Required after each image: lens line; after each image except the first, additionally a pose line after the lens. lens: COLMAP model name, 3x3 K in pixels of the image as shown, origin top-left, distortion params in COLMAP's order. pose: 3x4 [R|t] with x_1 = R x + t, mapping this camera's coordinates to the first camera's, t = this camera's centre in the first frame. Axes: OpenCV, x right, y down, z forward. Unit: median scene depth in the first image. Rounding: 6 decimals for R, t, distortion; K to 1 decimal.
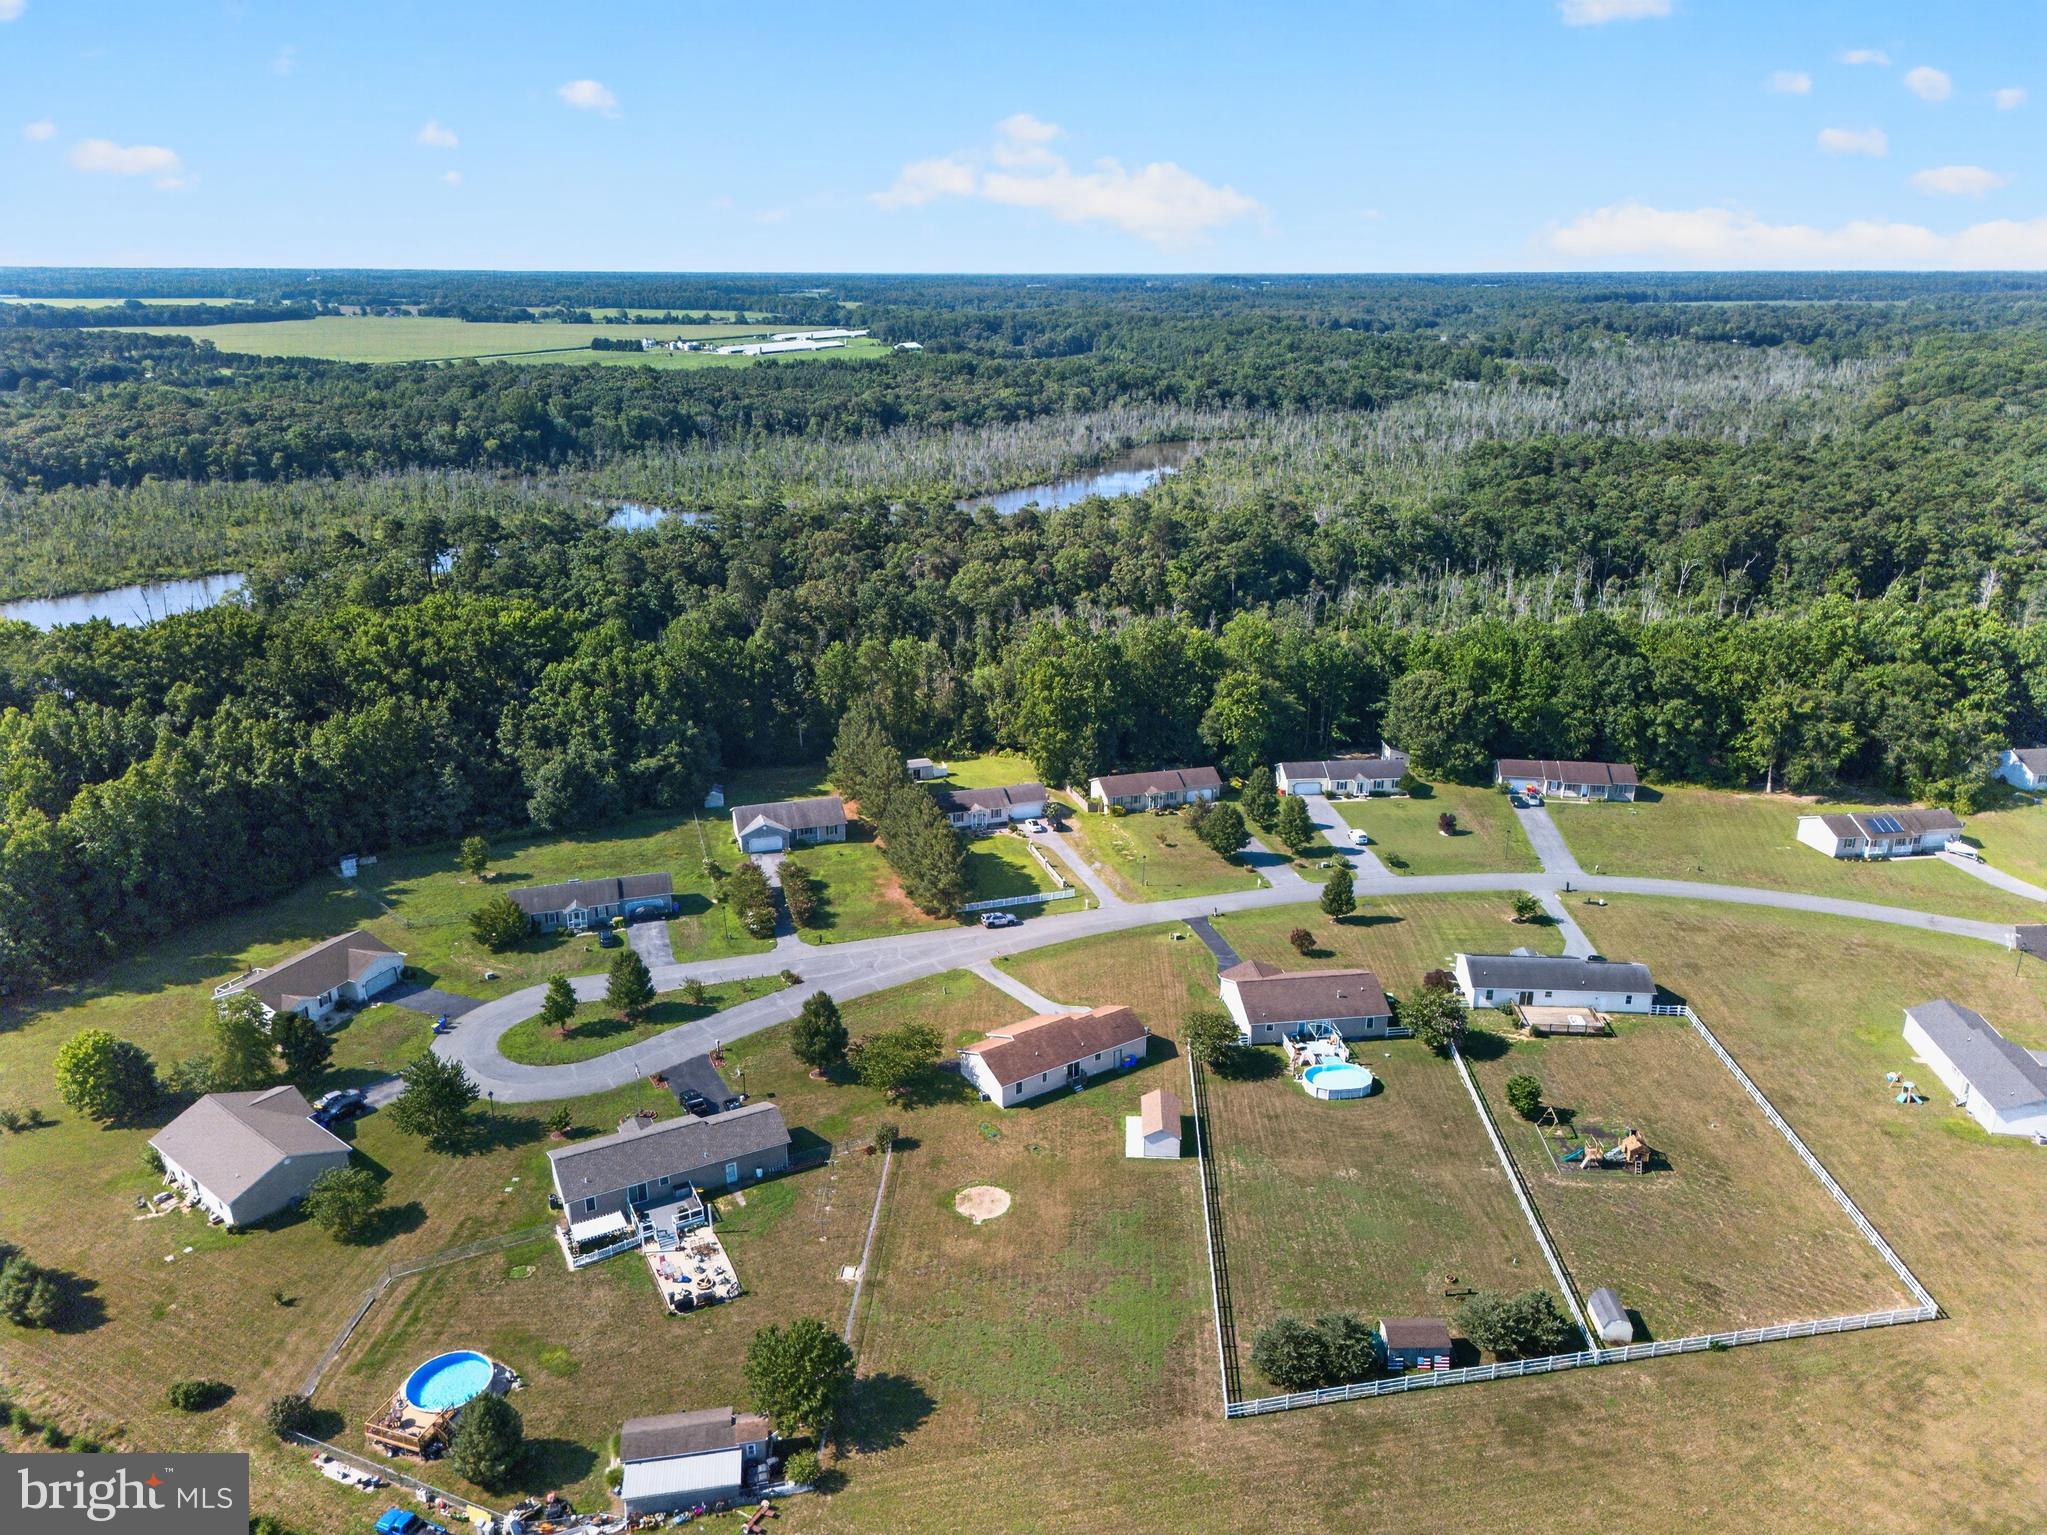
lens RADIAL K [[1432.6, 0, 1026.8], [0, 1432.6, 773.7], [0, 0, 1]] dist [0.084021, -0.089492]
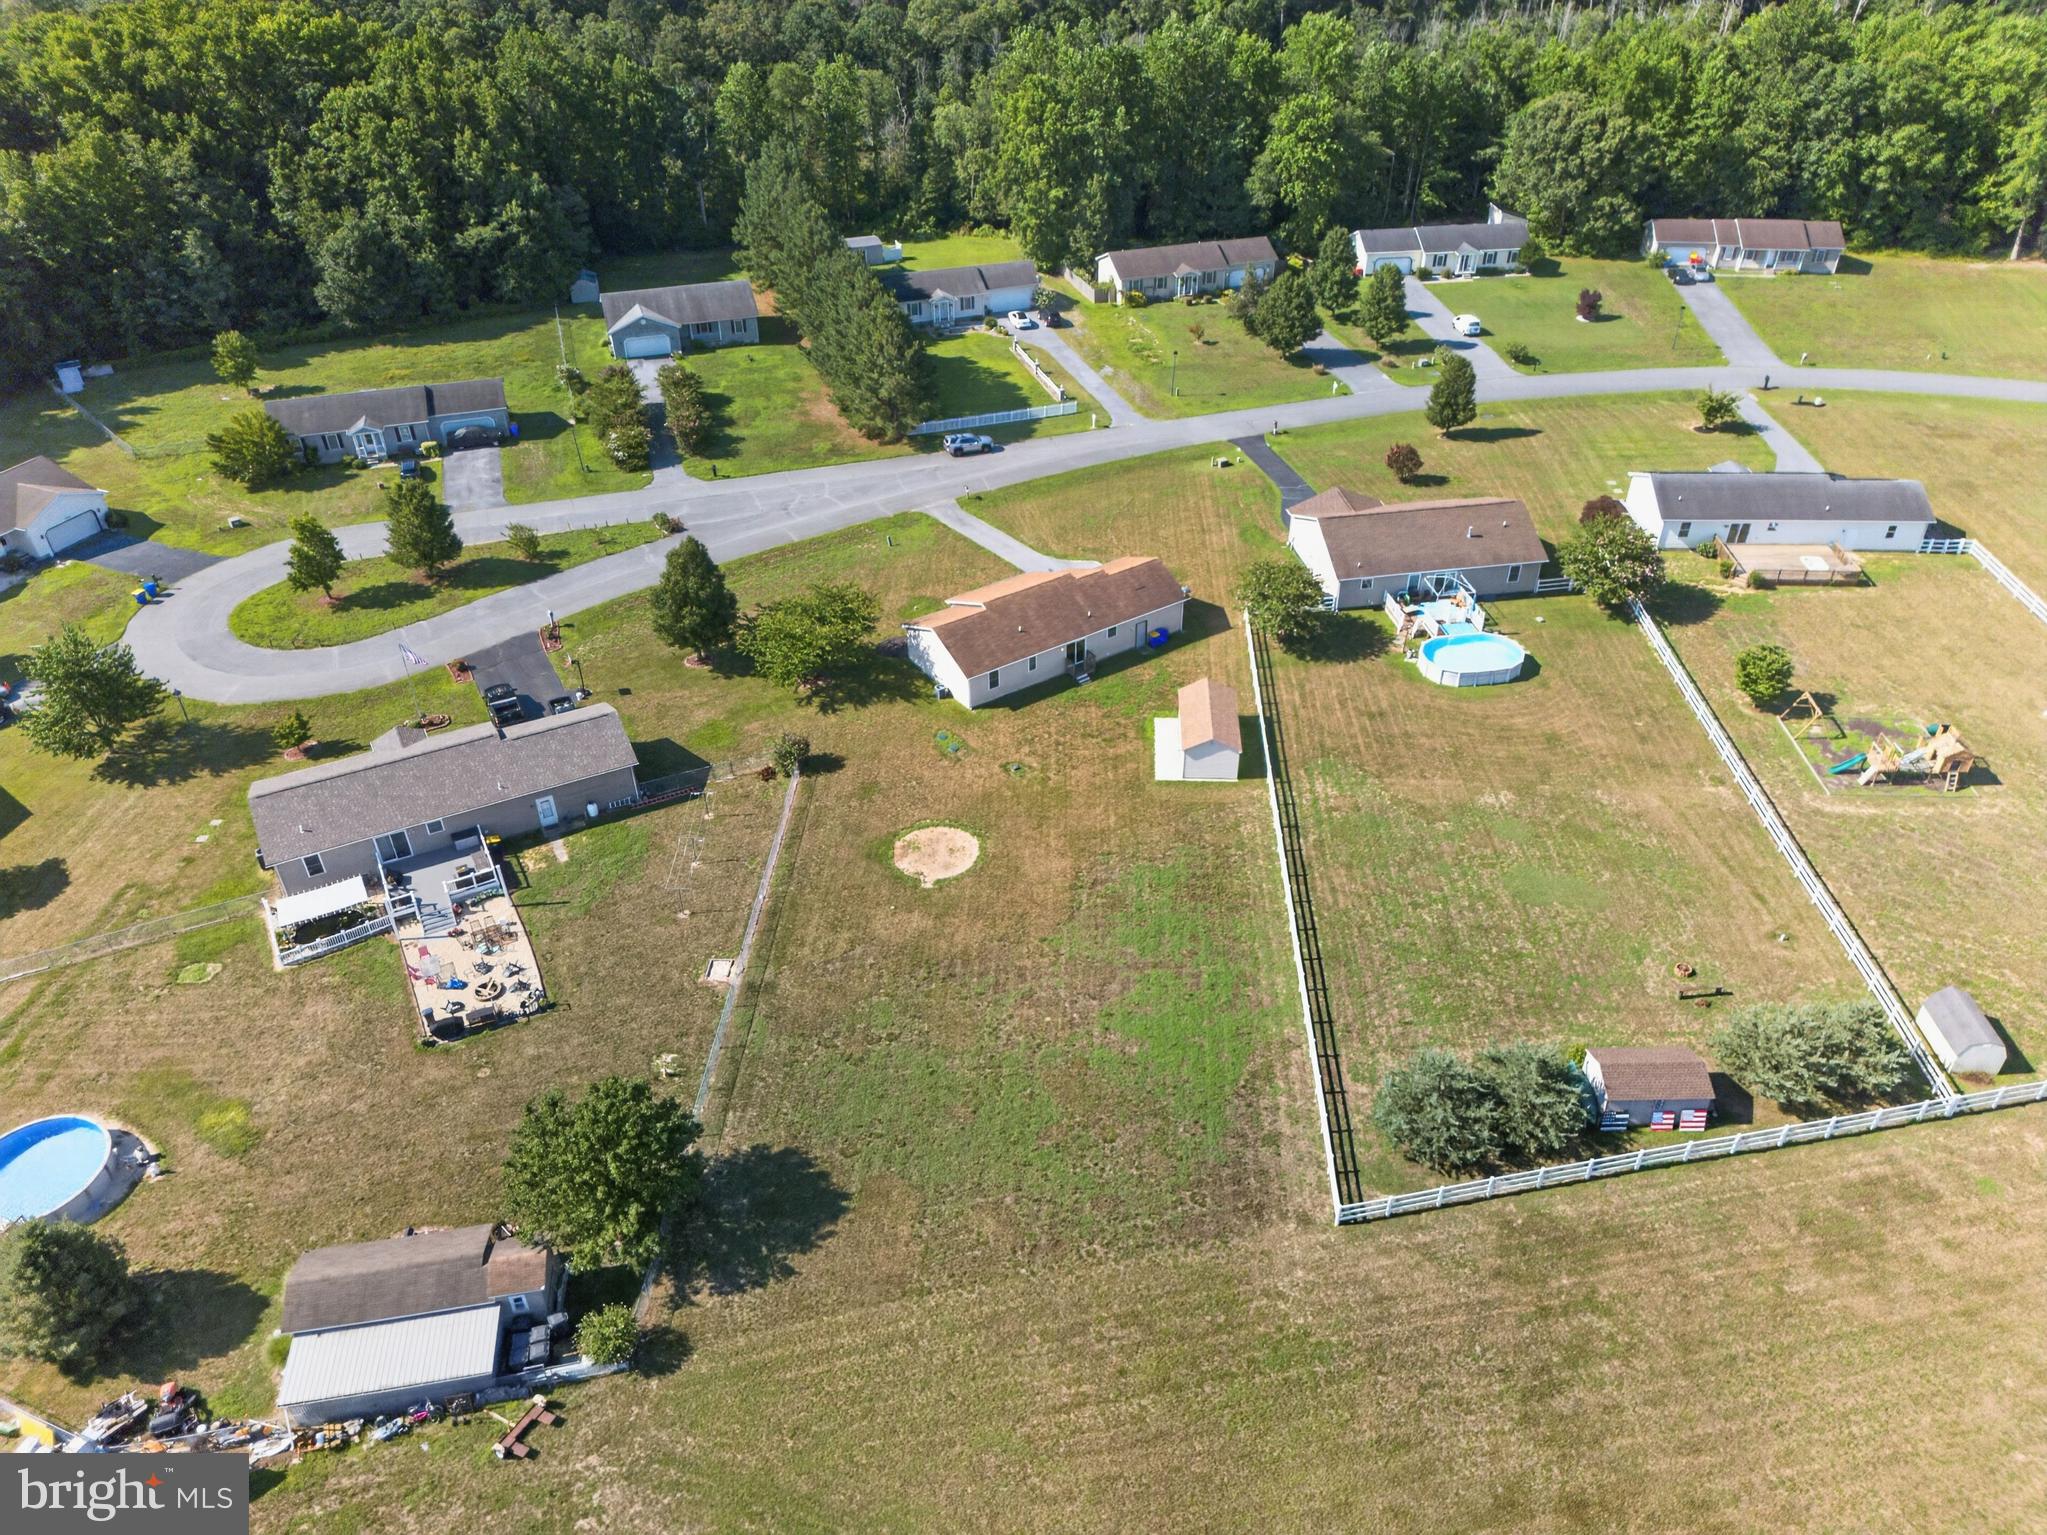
lens RADIAL K [[1432.6, 0, 1026.8], [0, 1432.6, 773.7], [0, 0, 1]] dist [0.084021, -0.089492]
pose [[0.999916, -0.012854, -0.001653, 0.008922], [0.012786, 0.957525, 0.288066, 0.058805], [-0.002120, -0.288063, 0.957609, 0.296656]]
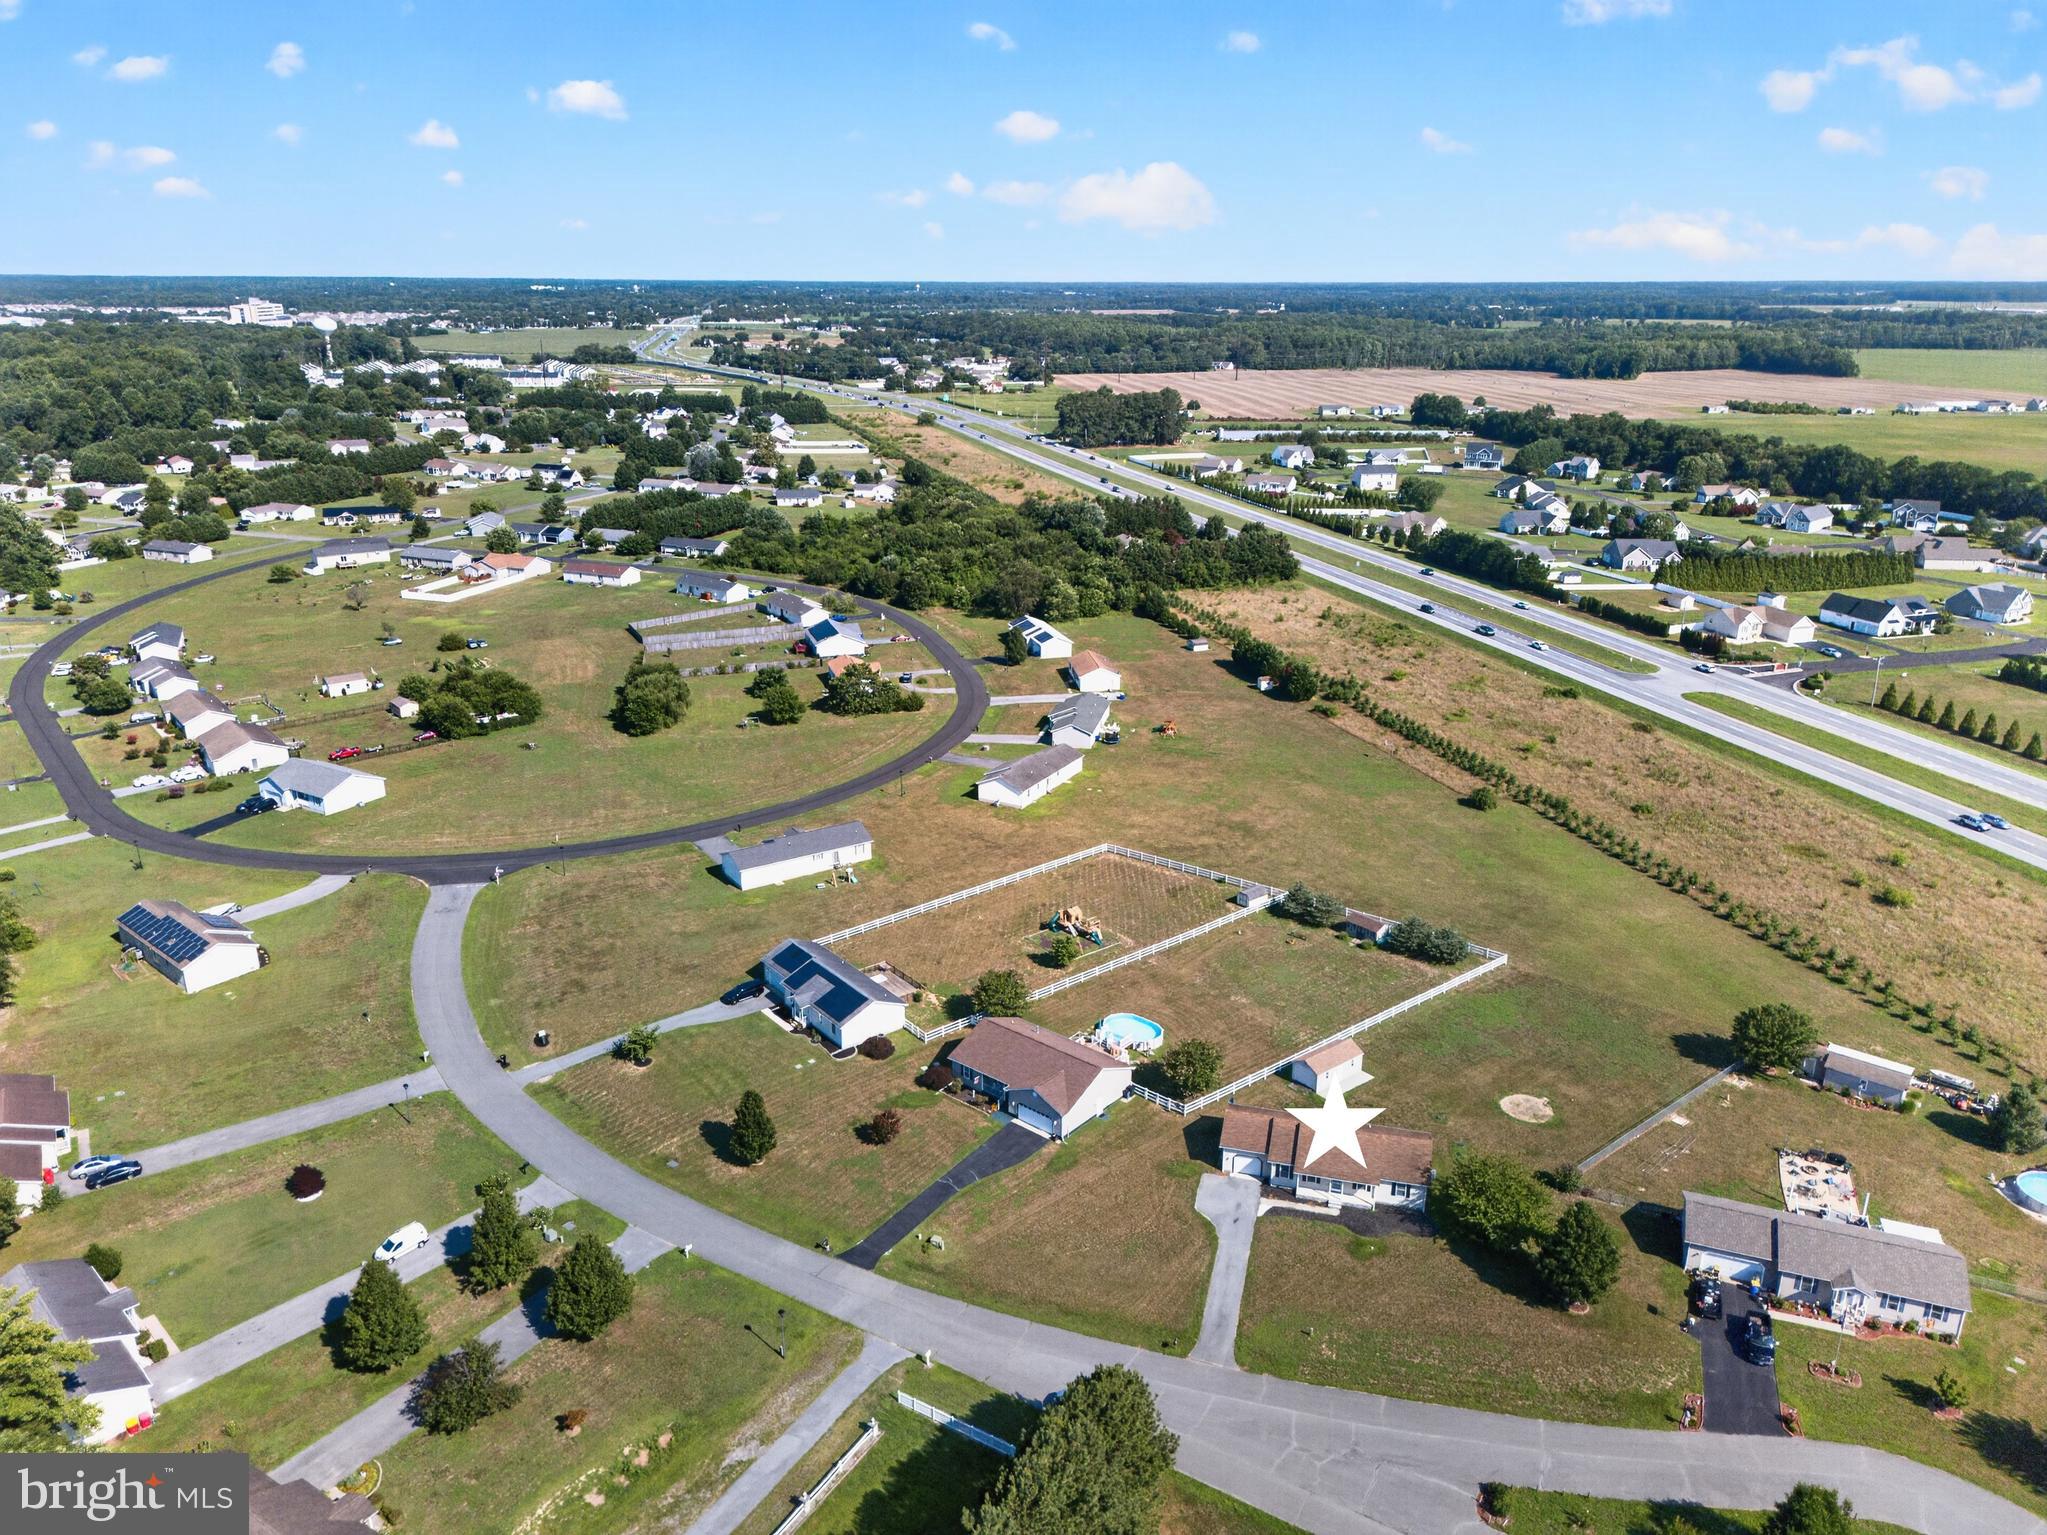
lens RADIAL K [[1432.6, 0, 1026.8], [0, 1432.6, 773.7], [0, 0, 1]] dist [0.084021, -0.089492]
pose [[-0.657778, -0.246558, 0.711714, -0.383835], [0.245135, 0.823388, 0.511803, -0.440845], [-0.712206, 0.511118, -0.481167, 1.267008]]
